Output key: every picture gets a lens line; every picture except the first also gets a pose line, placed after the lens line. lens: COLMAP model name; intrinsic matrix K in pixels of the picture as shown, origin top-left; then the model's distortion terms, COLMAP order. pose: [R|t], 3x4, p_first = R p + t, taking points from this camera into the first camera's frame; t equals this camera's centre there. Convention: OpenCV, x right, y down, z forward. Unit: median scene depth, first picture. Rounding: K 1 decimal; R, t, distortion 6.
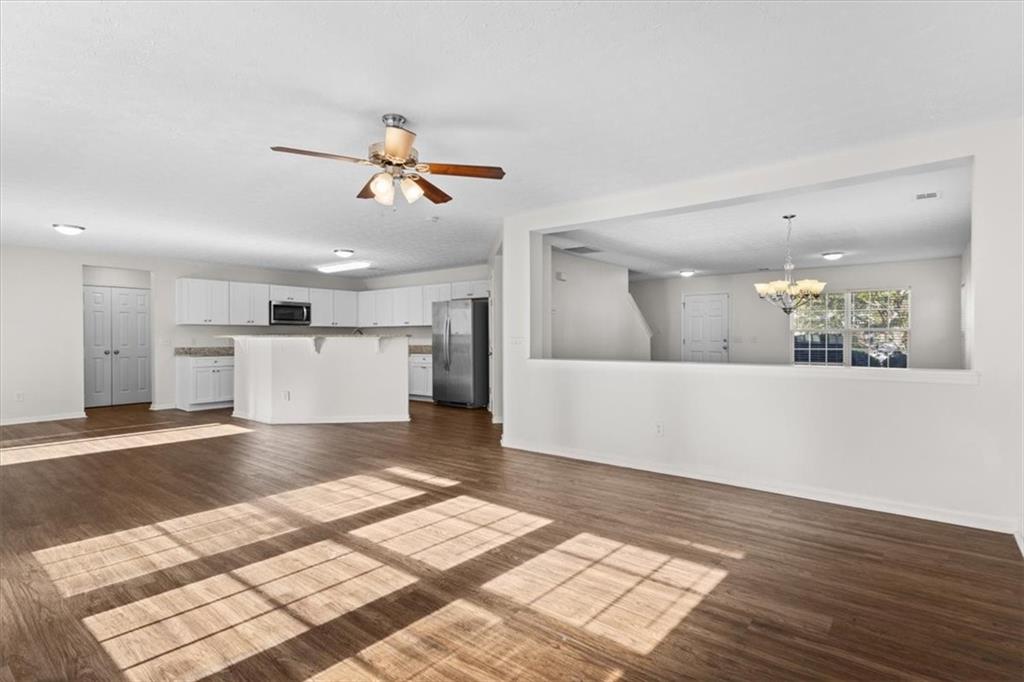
lens RADIAL K [[496.2, 0, 516.5], [0, 496.2, 338.5], [0, 0, 1]] dist [0.001705, -0.000882]
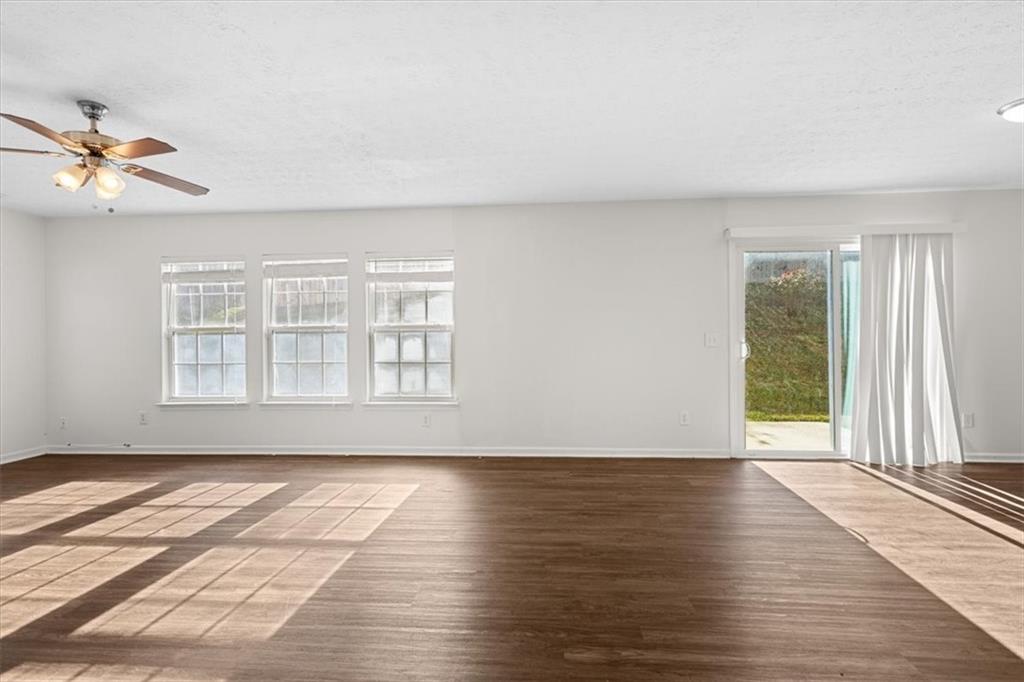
lens RADIAL K [[506.3, 0, 512.0], [0, 506.3, 341.0], [0, 0, 1]] dist [0.015092, -0.000269]
pose [[-0.833316, 0.020235, -0.552426, -0.315751], [0.012853, 0.999769, 0.017234, -0.010314], [0.552647, 0.007261, -0.833384, 1.934352]]
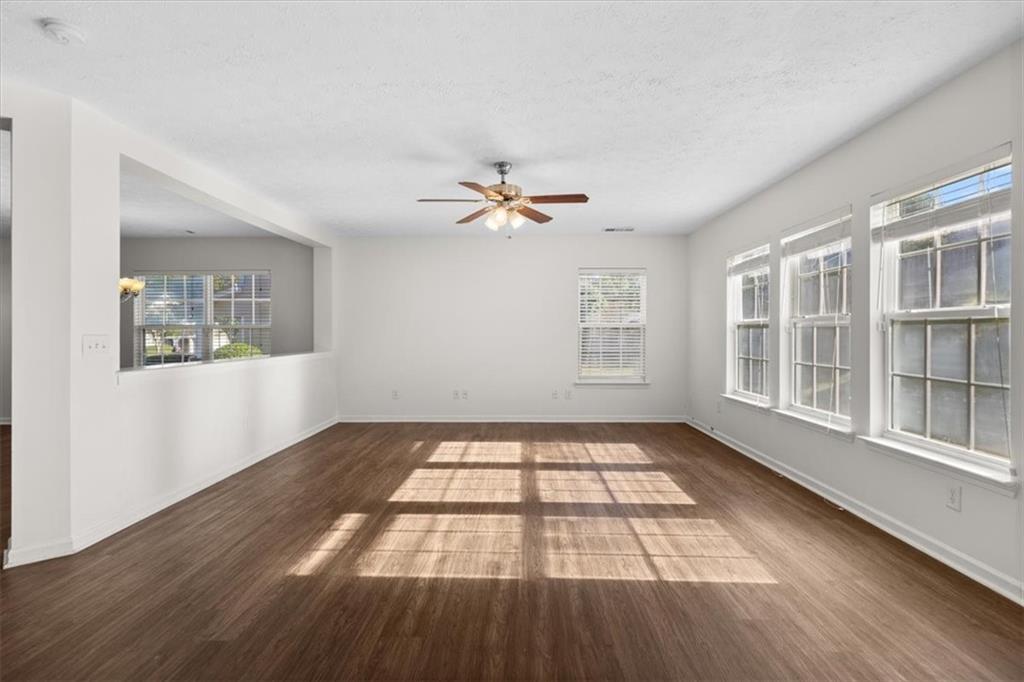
lens RADIAL K [[497.8, 0, 517.2], [0, 497.8, 334.8], [0, 0, 1]] dist [0.013575, -0.000265]
pose [[-0.608825, 0.003943, 0.793295, -1.129182], [0.007553, 0.999971, 0.000826, -0.002003], [-0.793269, 0.006494, -0.608837, 1.526748]]
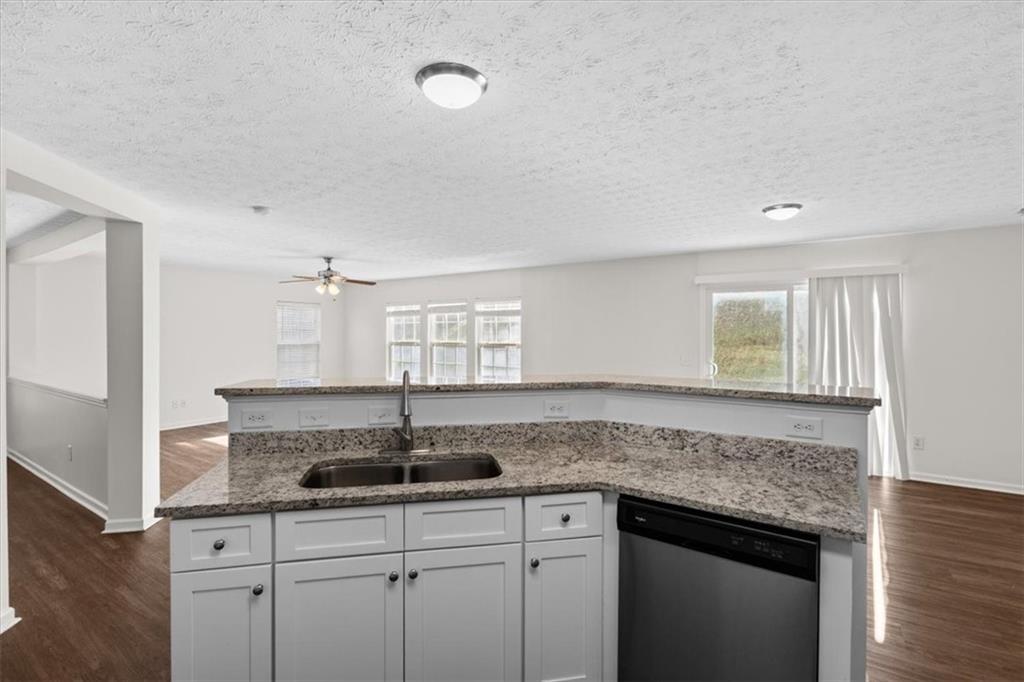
lens RADIAL K [[482.7, 0, 509.6], [0, 482.7, 332.8], [0, 0, 1]] dist [0.002868, 0.000154]
pose [[-0.997813, 0.004592, -0.065934, -0.800822], [0.004398, 0.999986, 0.003097, -0.092561], [0.065948, 0.002800, -0.997819, 2.812853]]
